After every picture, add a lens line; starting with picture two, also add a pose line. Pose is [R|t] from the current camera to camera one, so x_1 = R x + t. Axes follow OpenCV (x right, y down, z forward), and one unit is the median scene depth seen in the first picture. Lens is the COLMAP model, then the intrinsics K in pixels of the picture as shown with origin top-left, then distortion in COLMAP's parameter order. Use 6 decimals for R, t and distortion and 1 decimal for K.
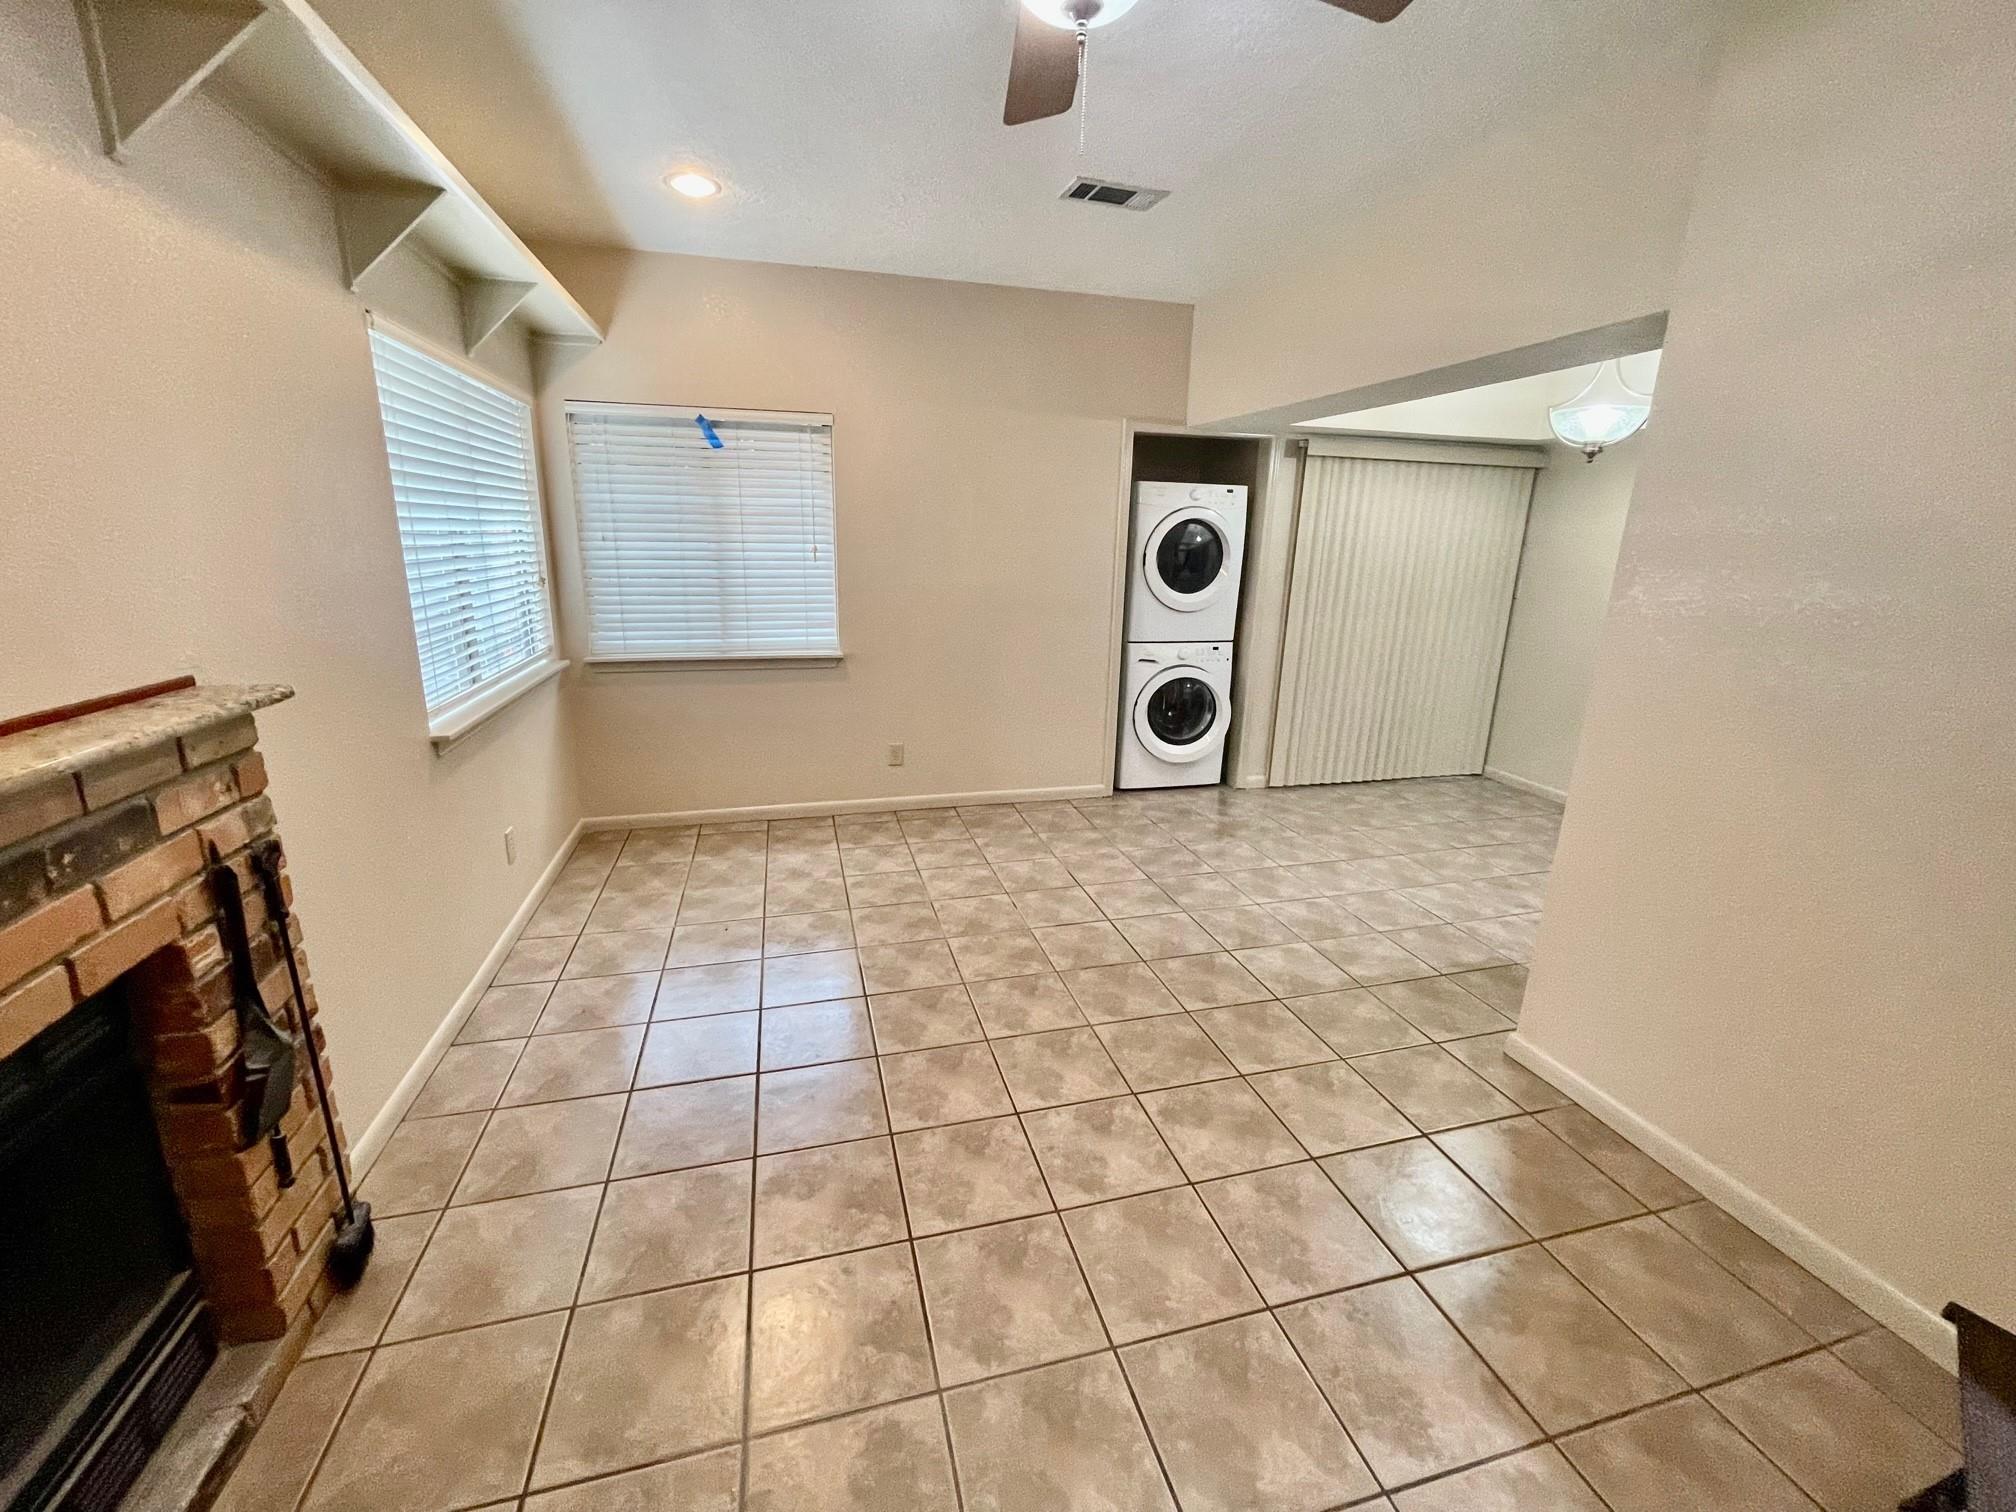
lens RADIAL K [[811.8, 0, 1002.4], [0, 811.8, 751.4], [0, 0, 1]] dist [-0.005179, -0.000176]
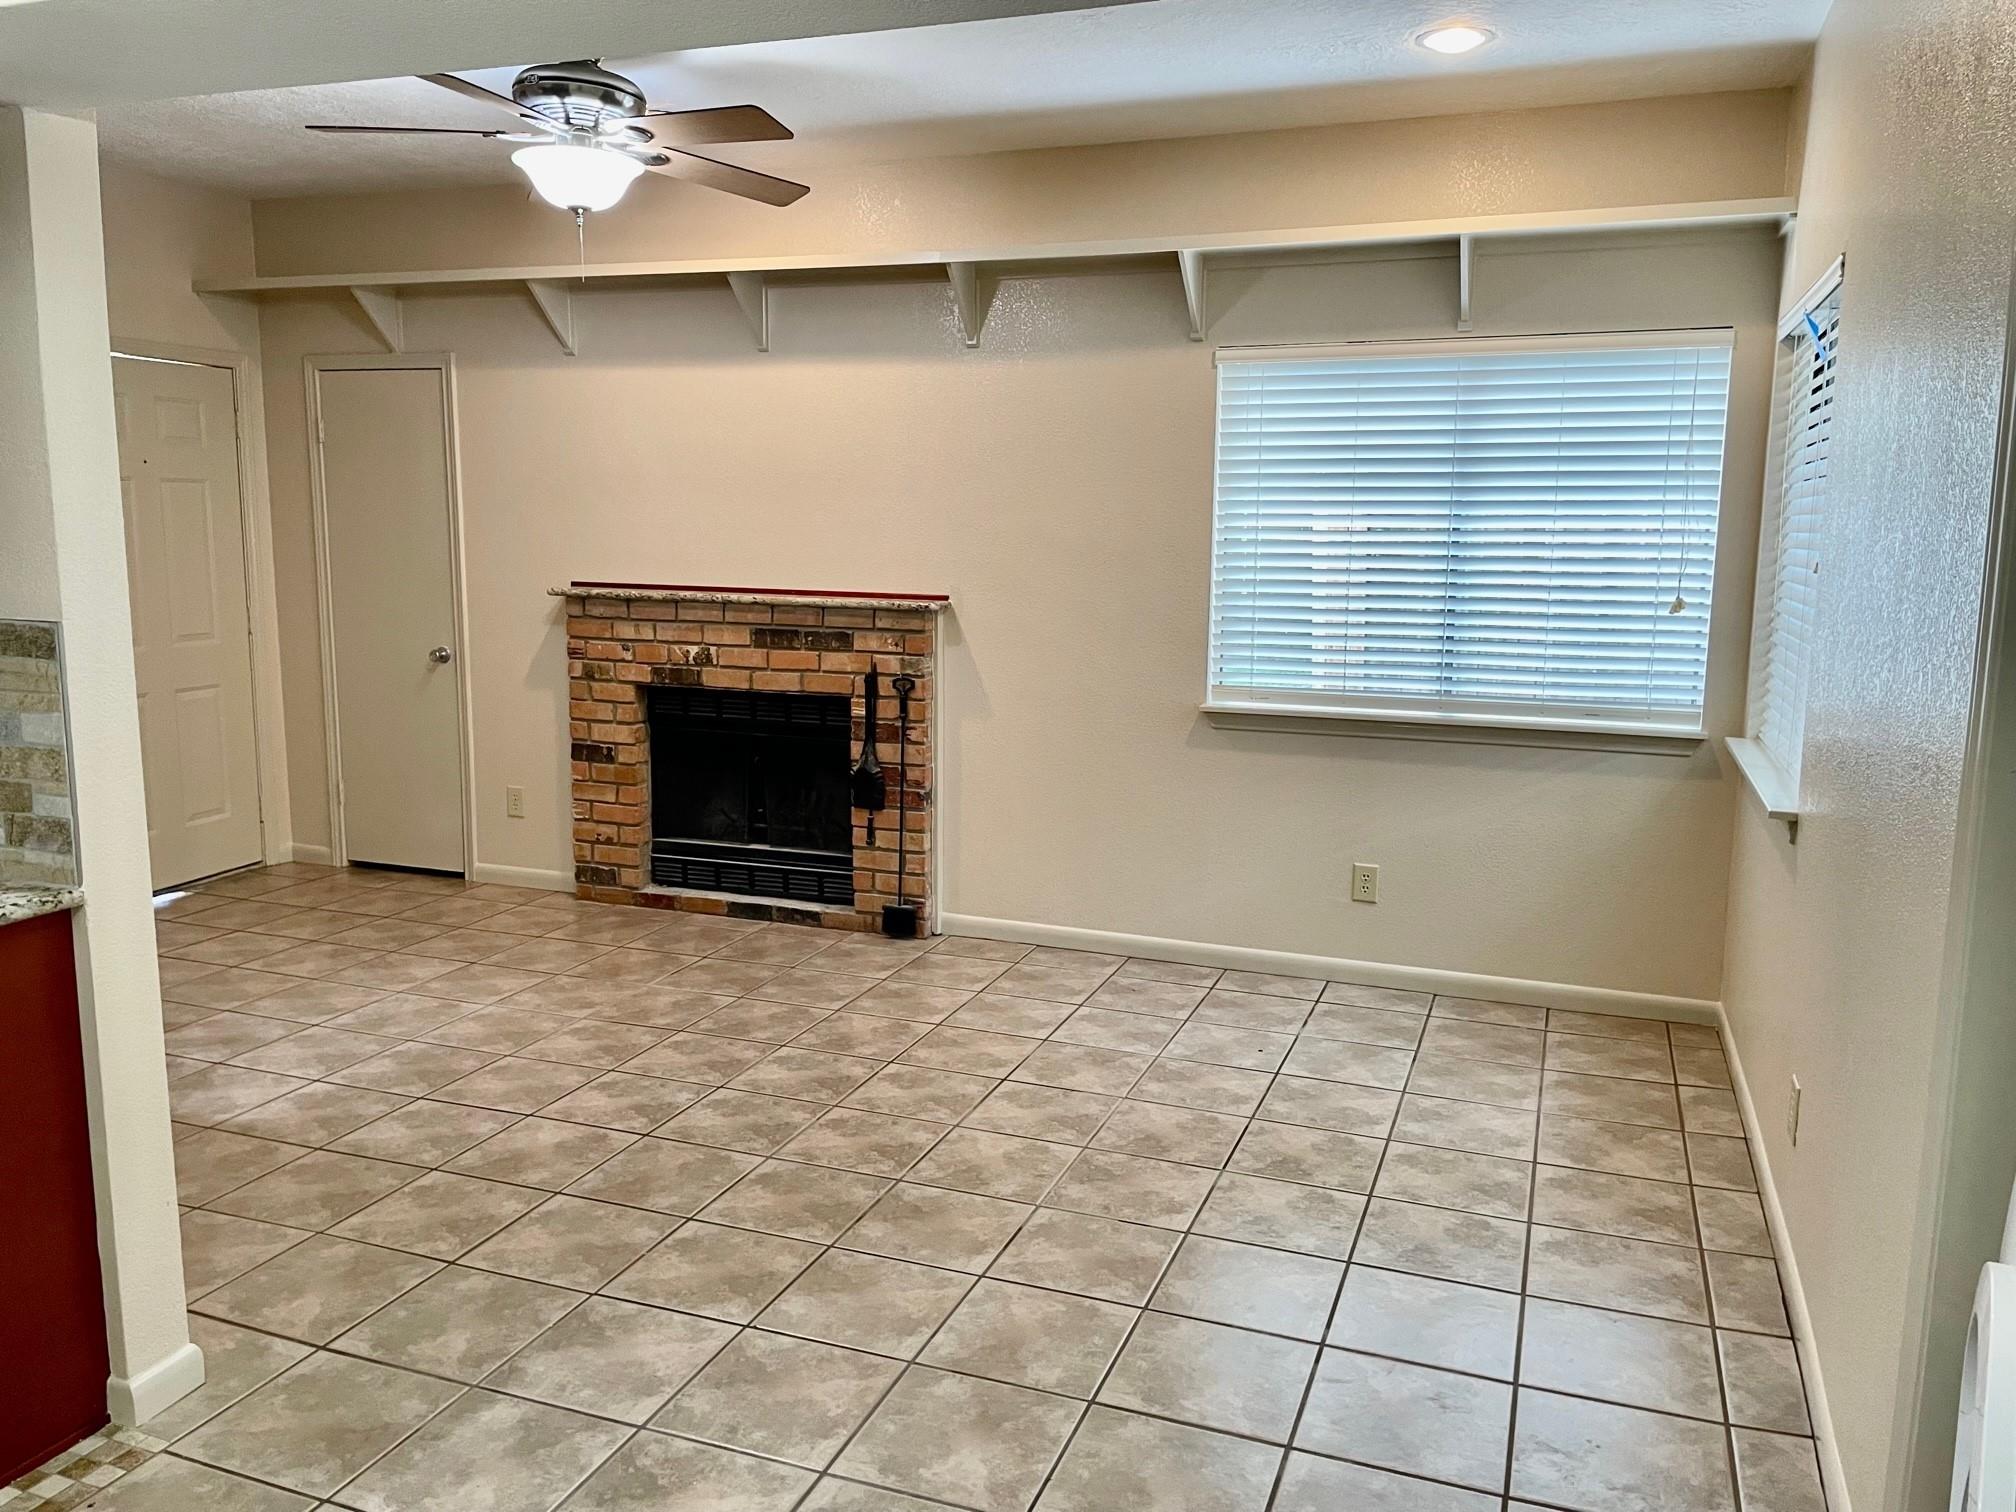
lens RADIAL K [[1518.2, 0, 1012.9], [0, 1518.2, 731.9], [0, 0, 1]] dist [0.092743, -0.119261]
pose [[-0.576499, 0.090575, -0.812062, 0.949779], [-0.231442, 0.935035, 0.268595, -0.399166], [0.783635, 0.342790, -0.518084, 1.549974]]
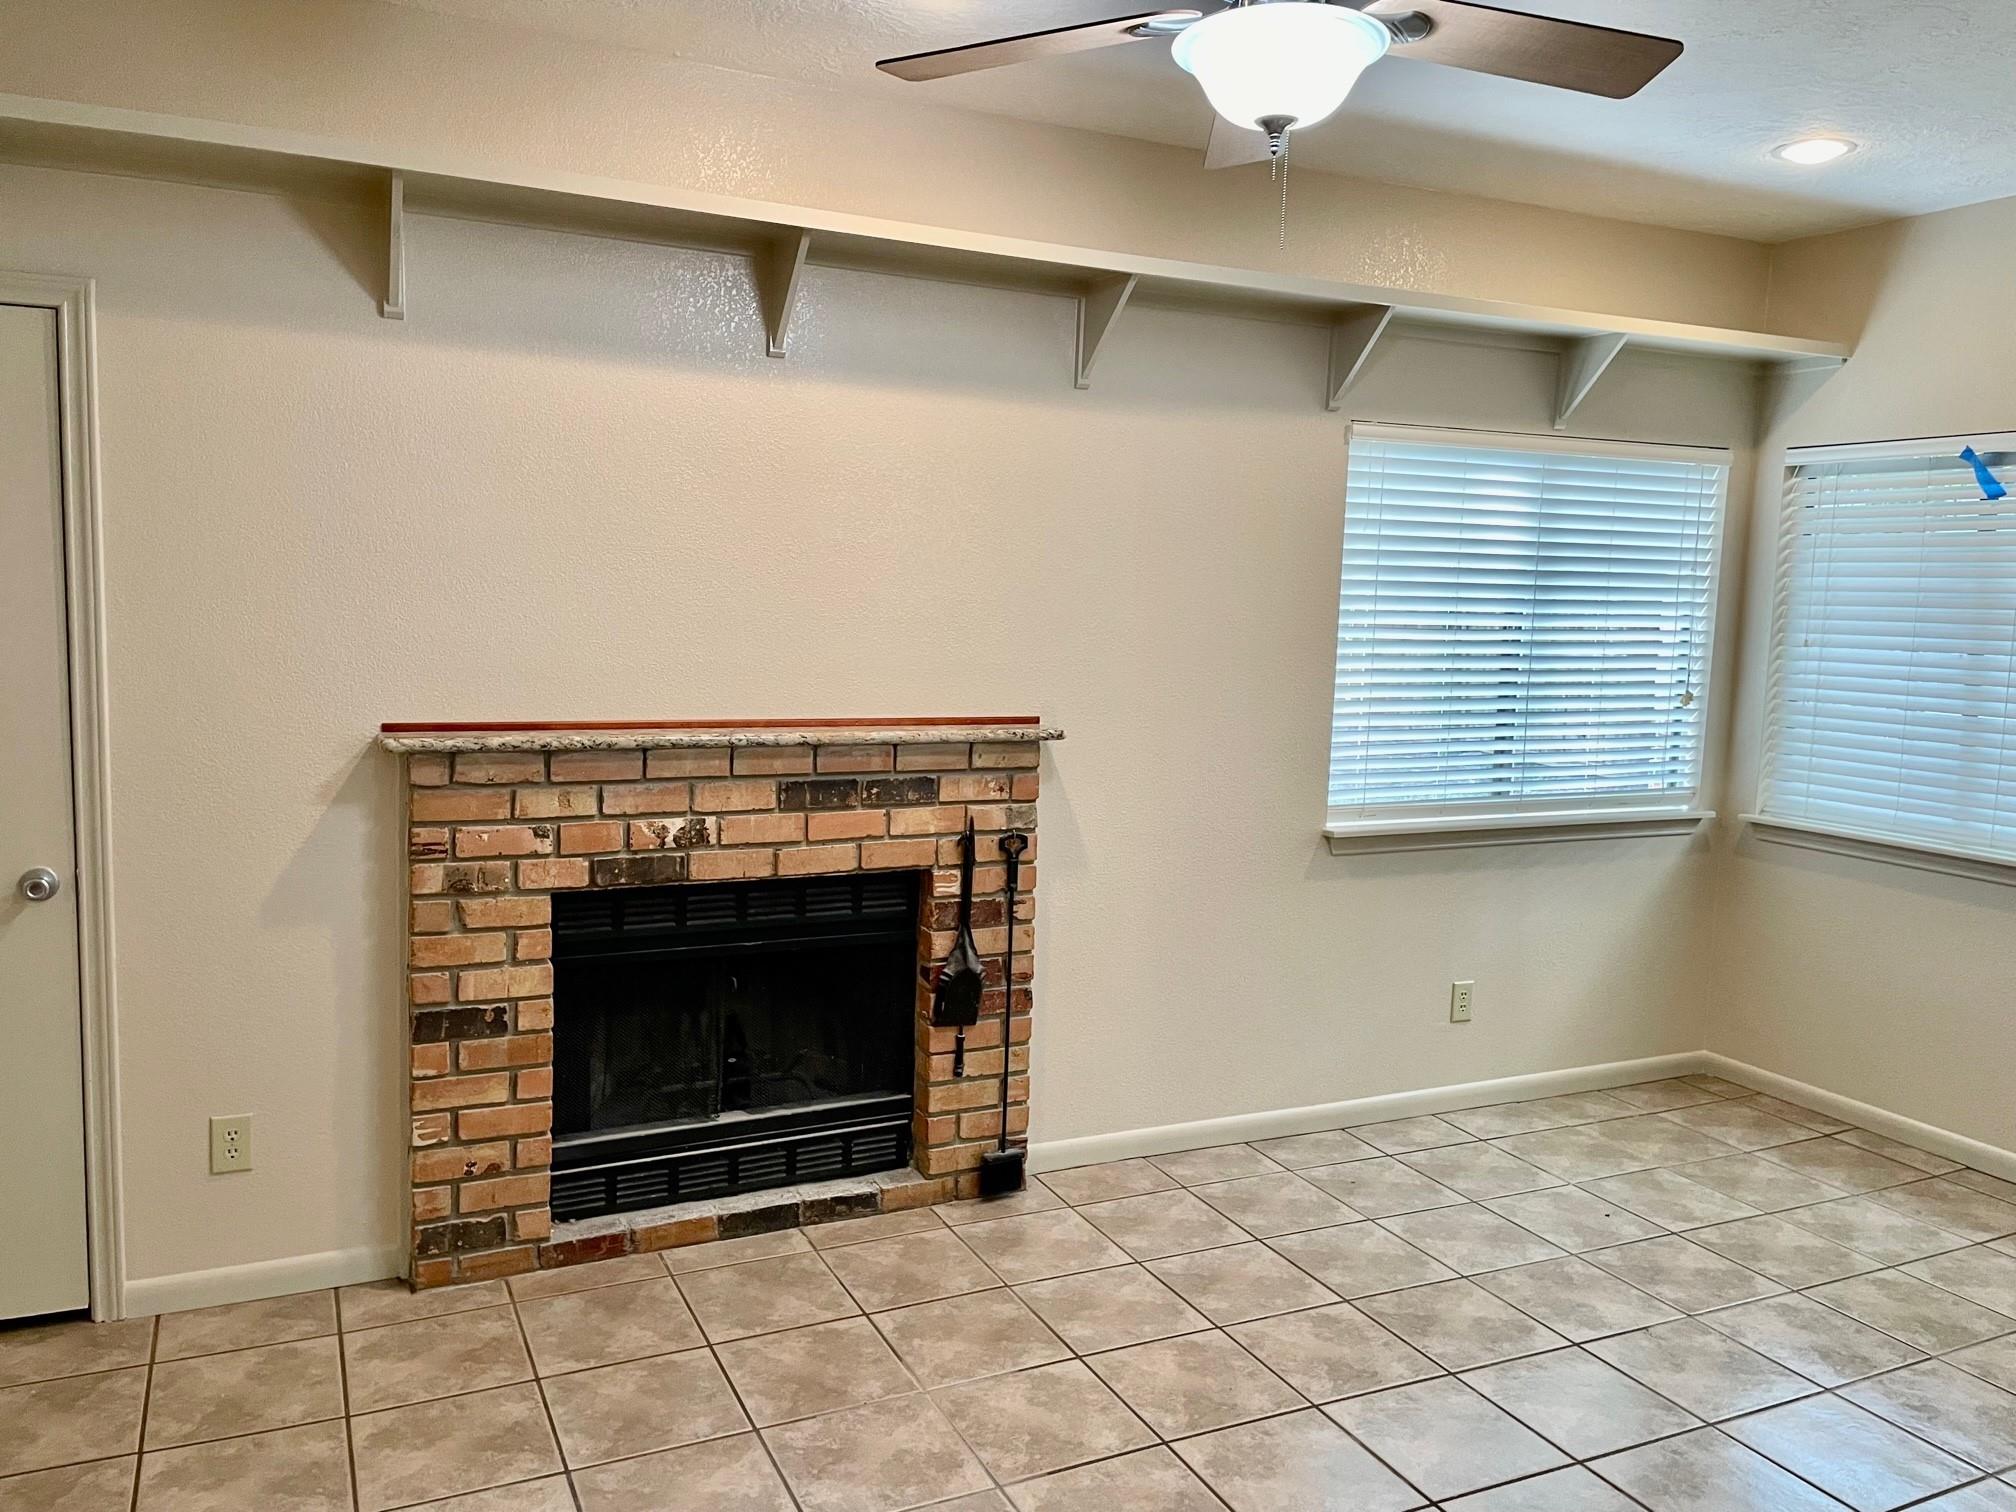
lens RADIAL K [[1518.2, 0, 1012.9], [0, 1518.2, 731.9], [0, 0, 1]] dist [0.092743, -0.119261]
pose [[0.184458, 0.081320, -0.979470, 0.821351], [-0.275390, 0.960927, 0.027918, -0.064481], [0.943470, 0.264586, 0.199645, 0.205798]]
